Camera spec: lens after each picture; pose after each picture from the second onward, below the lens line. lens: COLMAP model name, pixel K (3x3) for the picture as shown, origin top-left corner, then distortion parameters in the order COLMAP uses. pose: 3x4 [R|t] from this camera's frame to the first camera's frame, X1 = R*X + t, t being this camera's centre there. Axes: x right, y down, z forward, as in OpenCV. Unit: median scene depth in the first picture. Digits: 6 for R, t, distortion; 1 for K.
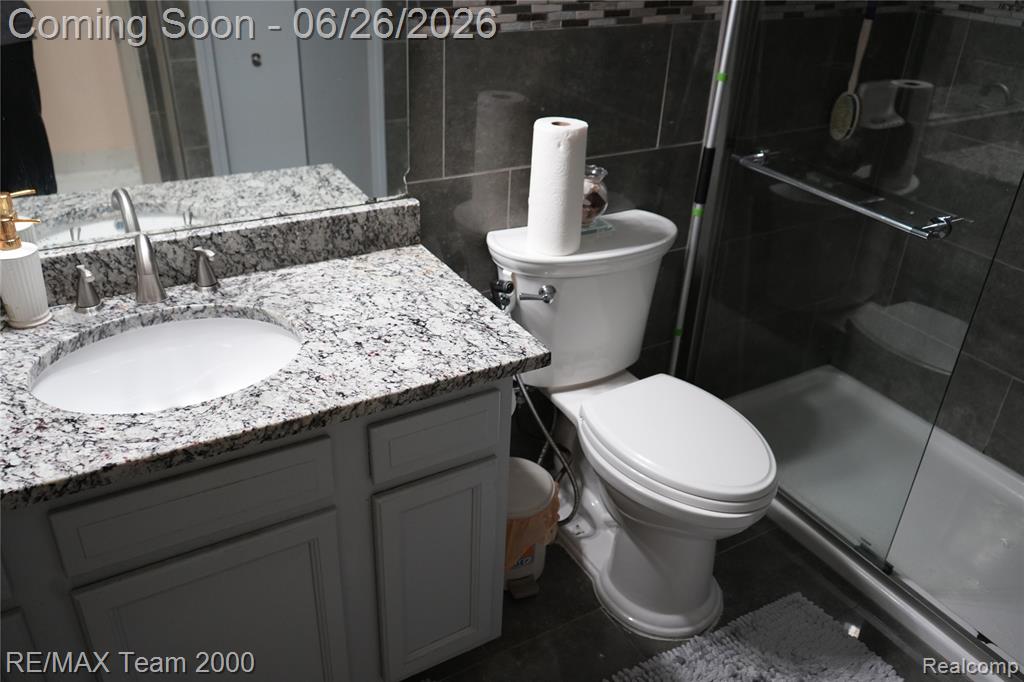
lens RADIAL K [[813.3, 0, 512.6], [0, 813.3, 340.8], [0, 0, 1]] dist [-0.018837, 0.014432]
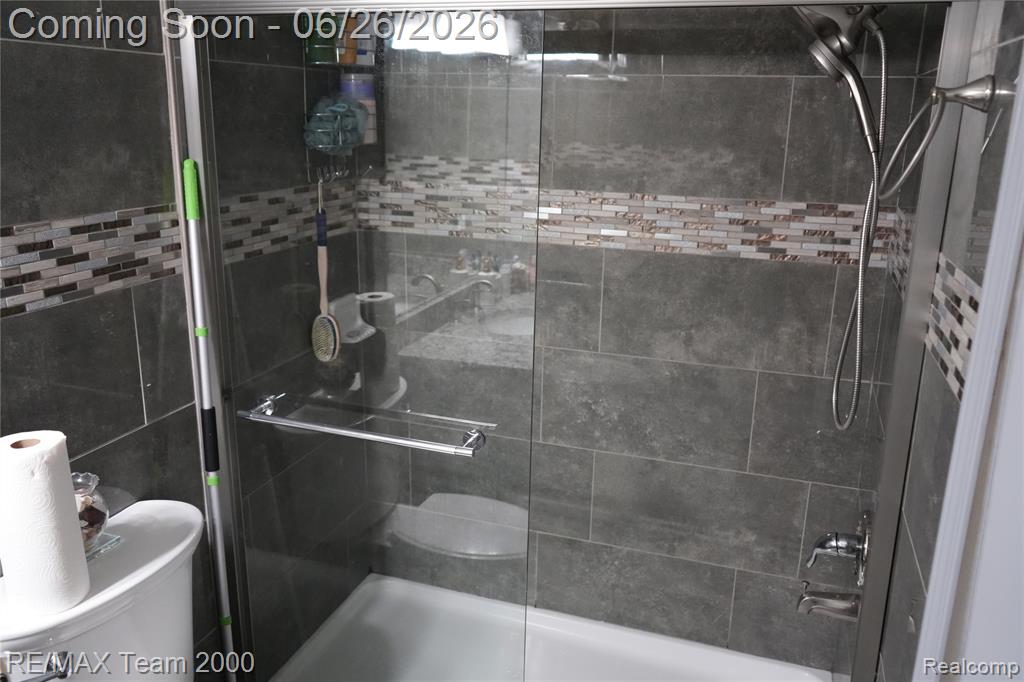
lens RADIAL K [[813.3, 0, 511.3], [0, 813.3, 339.5], [0, 0, 1]] dist [-0.018837, 0.014432]
pose [[0.756696, -0.199305, 0.622647, -0.040121], [0.328699, 0.939251, -0.098816, -0.113284], [-0.565127, 0.279437, 0.776239, 0.112583]]
